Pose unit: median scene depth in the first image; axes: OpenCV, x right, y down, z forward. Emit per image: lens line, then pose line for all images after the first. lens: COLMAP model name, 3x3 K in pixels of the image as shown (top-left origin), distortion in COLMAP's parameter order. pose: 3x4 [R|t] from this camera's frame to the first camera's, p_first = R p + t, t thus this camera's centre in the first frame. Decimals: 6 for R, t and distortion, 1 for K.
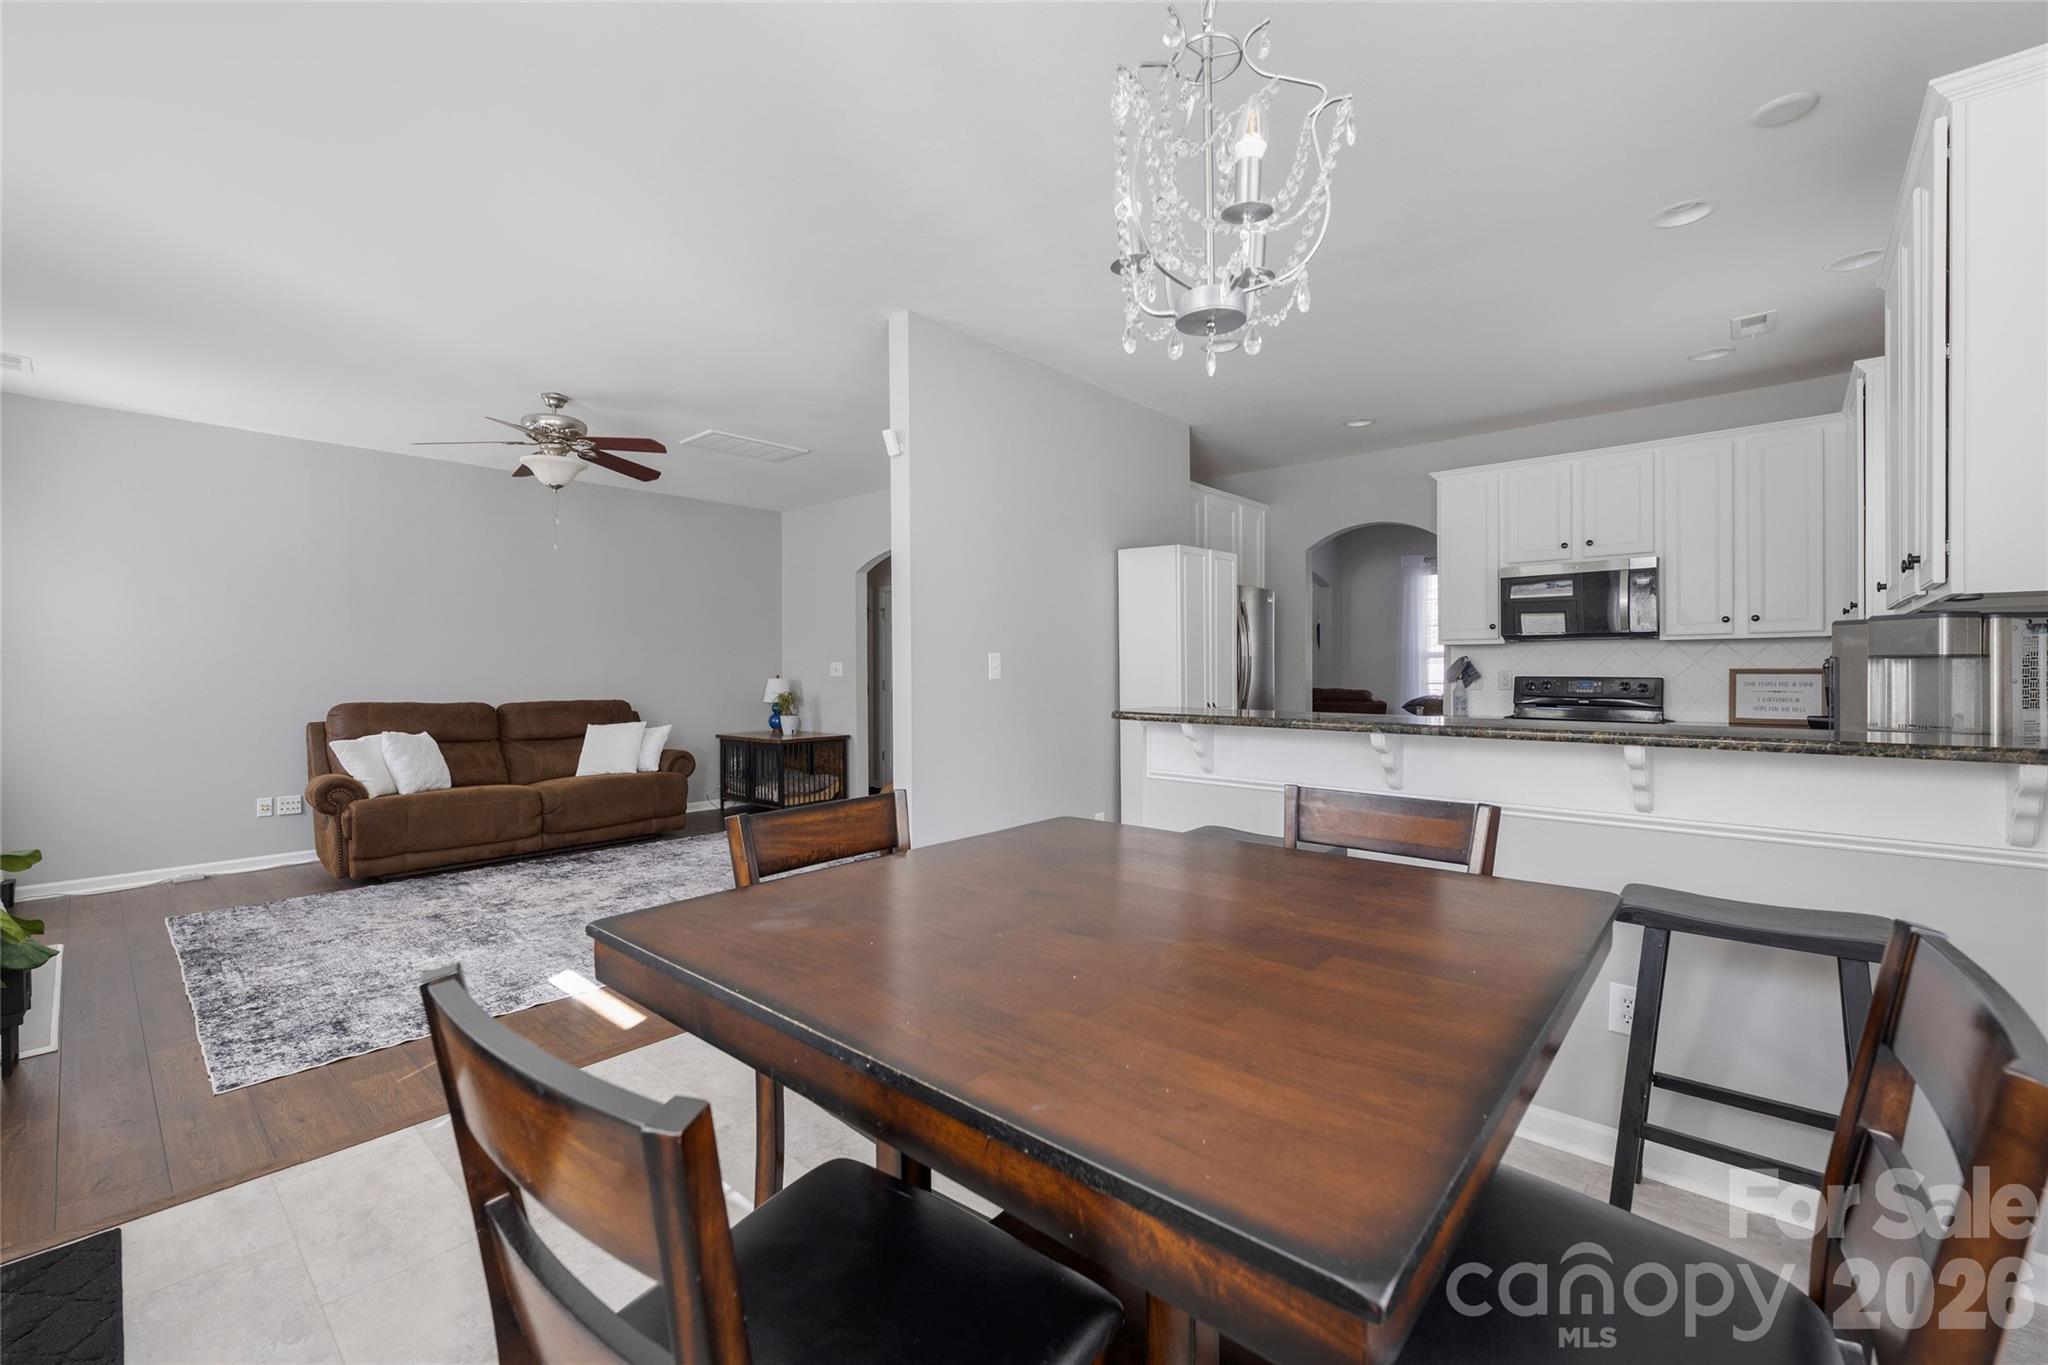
lens RADIAL K [[844.6, 0, 1010.6], [0, 844.6, 672.2], [0, 0, 1]] dist [-0.001569, -0.000239]
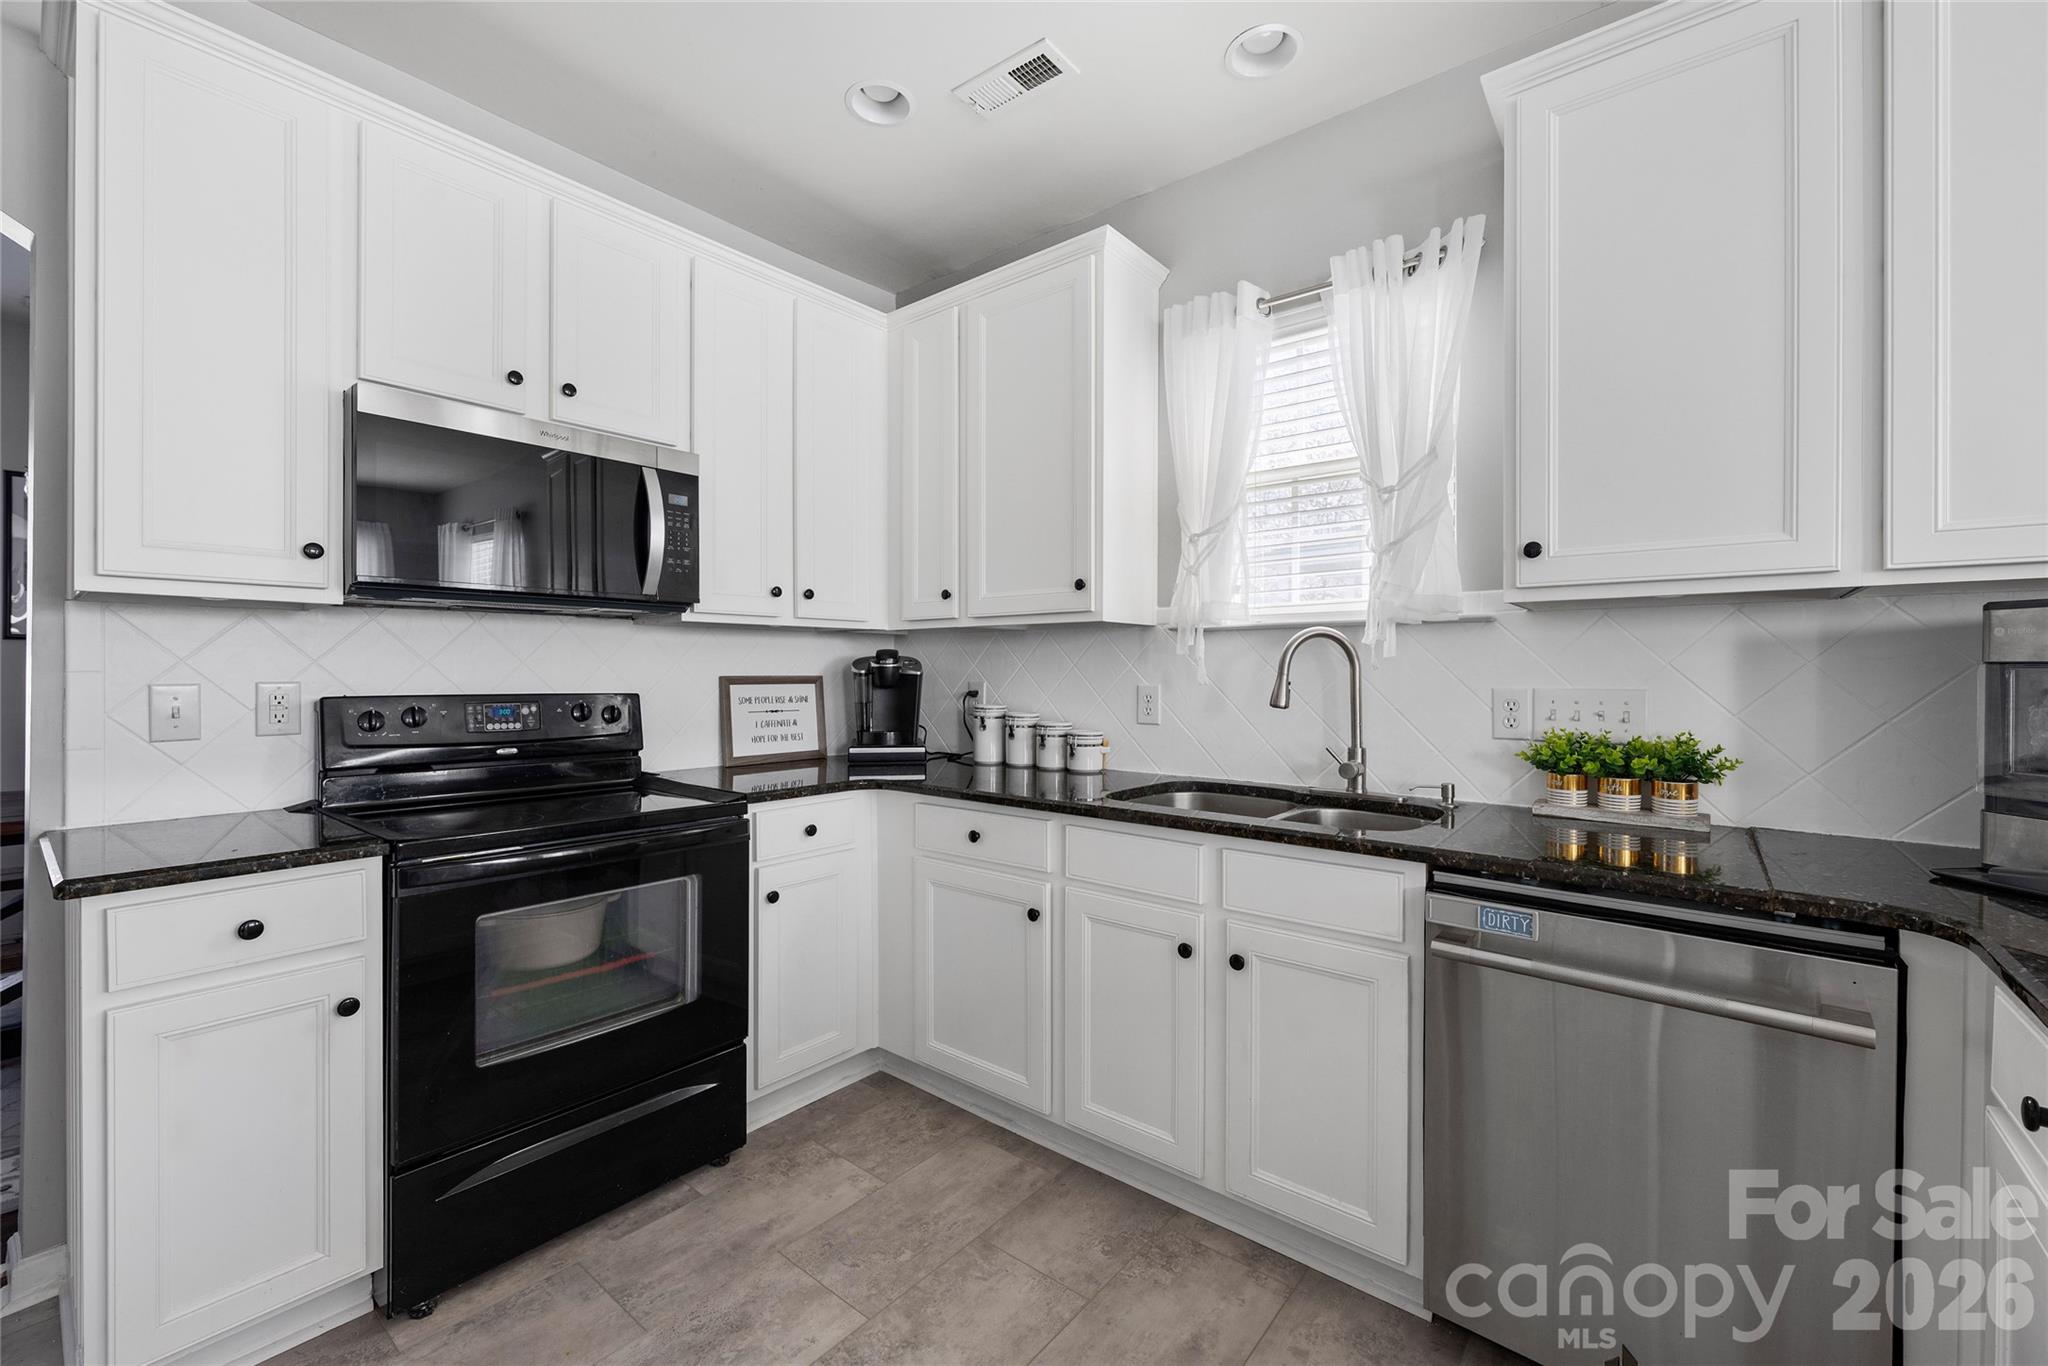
lens RADIAL K [[831.7, 0, 1024.4], [0, 831.7, 674.1], [0, 0, 1]] dist [-0.002660, -0.000186]
pose [[-0.048074, -0.000616, 0.998844, 0.306692], [0.000318, 1.000000, 0.000632, -0.007101], [-0.998844, 0.000348, -0.048074, 0.988006]]
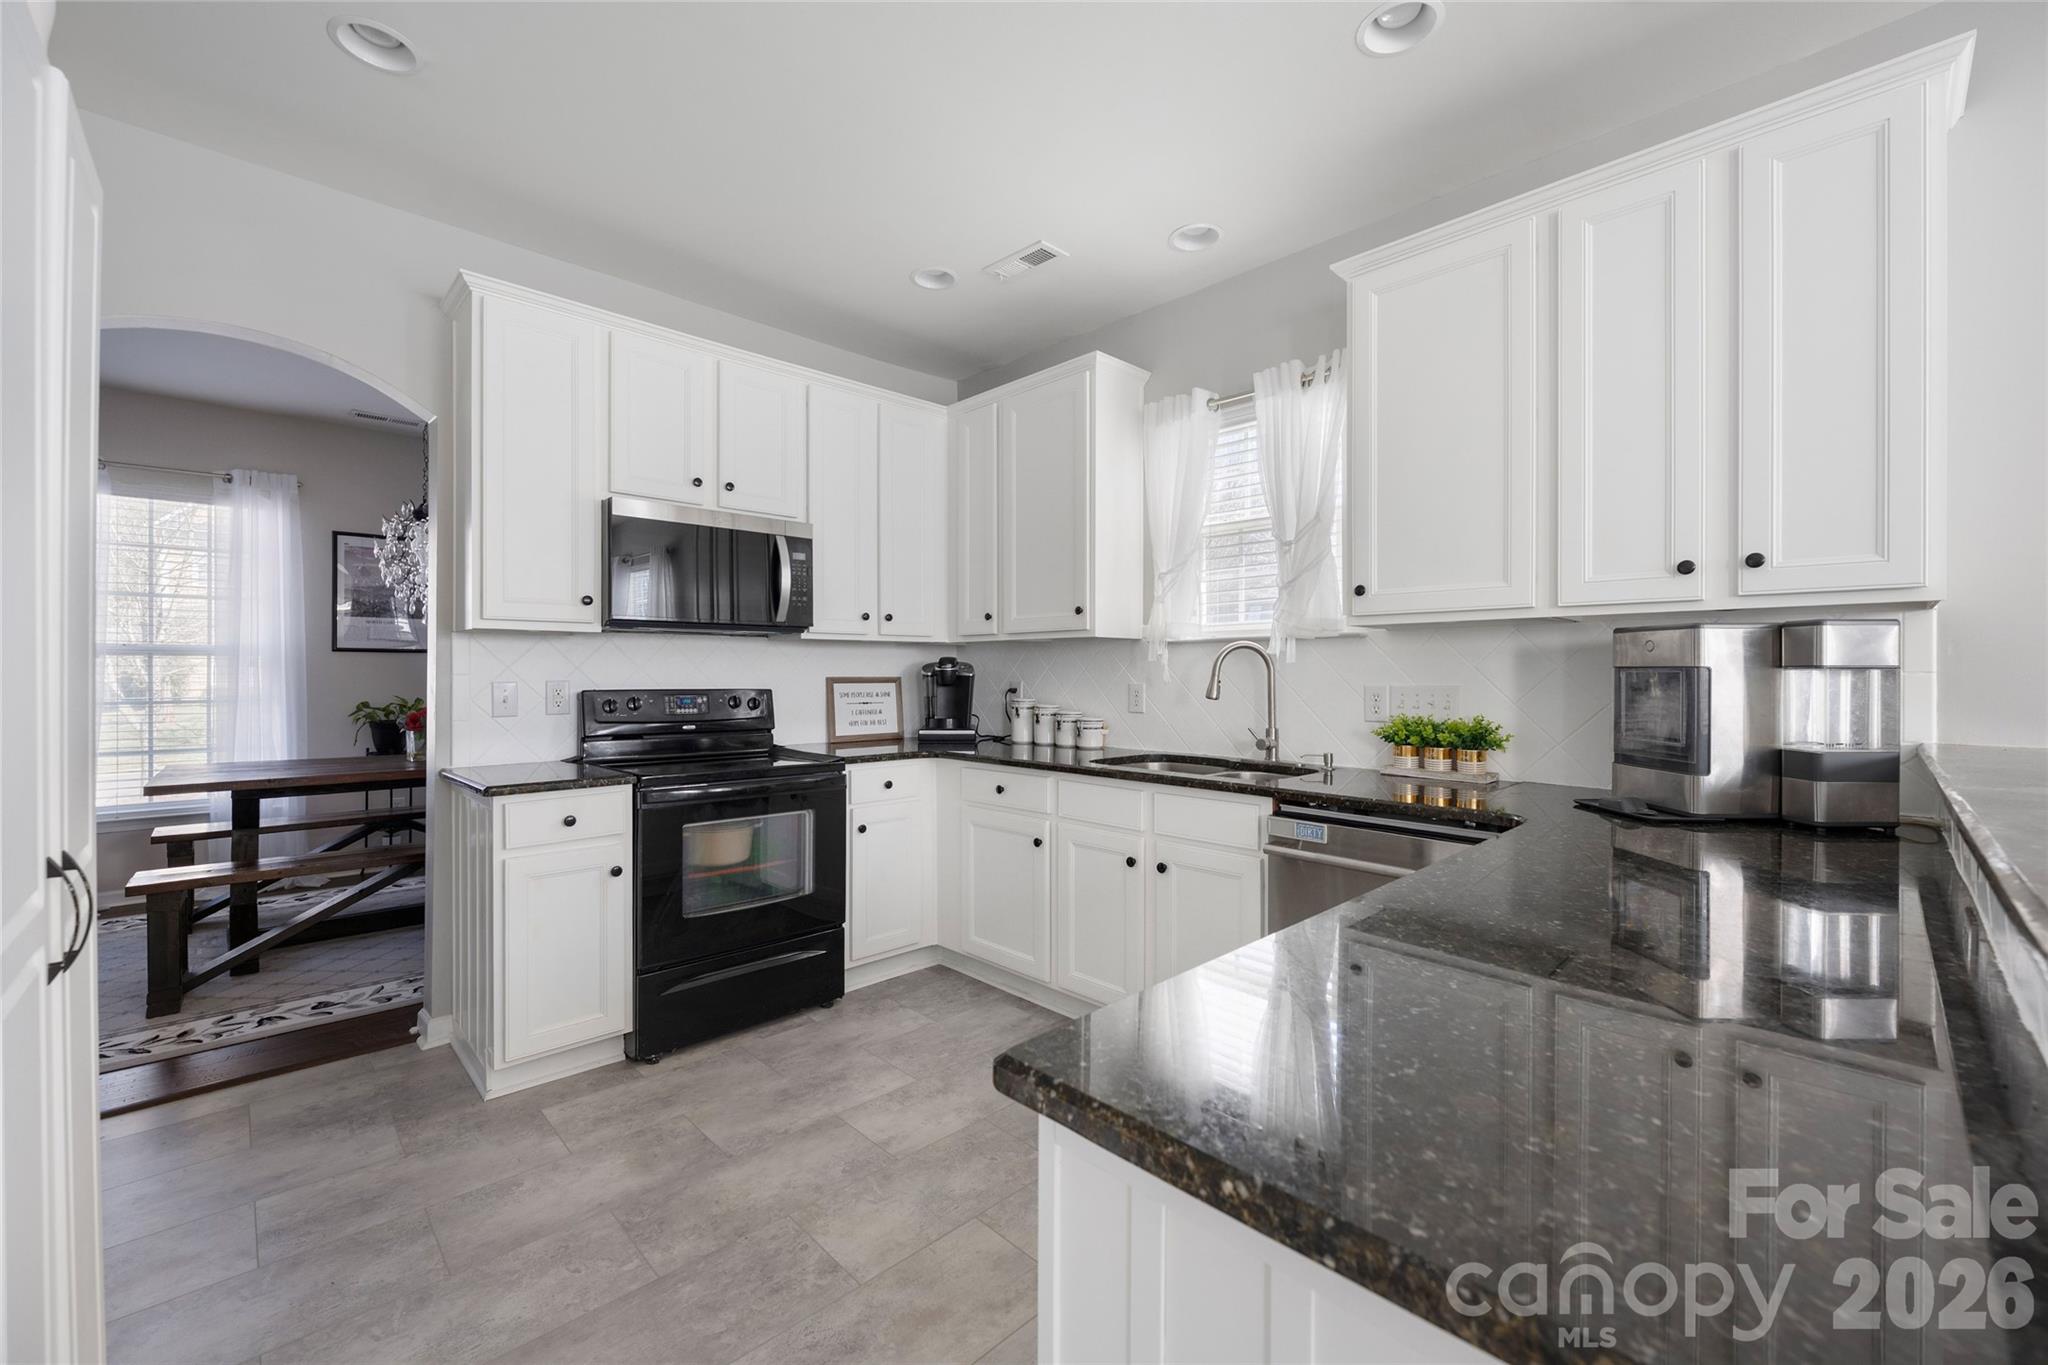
lens RADIAL K [[822.2, 0, 1019.0], [0, 822.2, 676.4], [0, 0, 1]] dist [-0.002593, -0.000170]
pose [[0.070713, -0.000579, 0.997497, 0.077136], [0.001185, 0.999999, 0.000497, -0.006036], [-0.997496, 0.001147, 0.070714, 0.918566]]
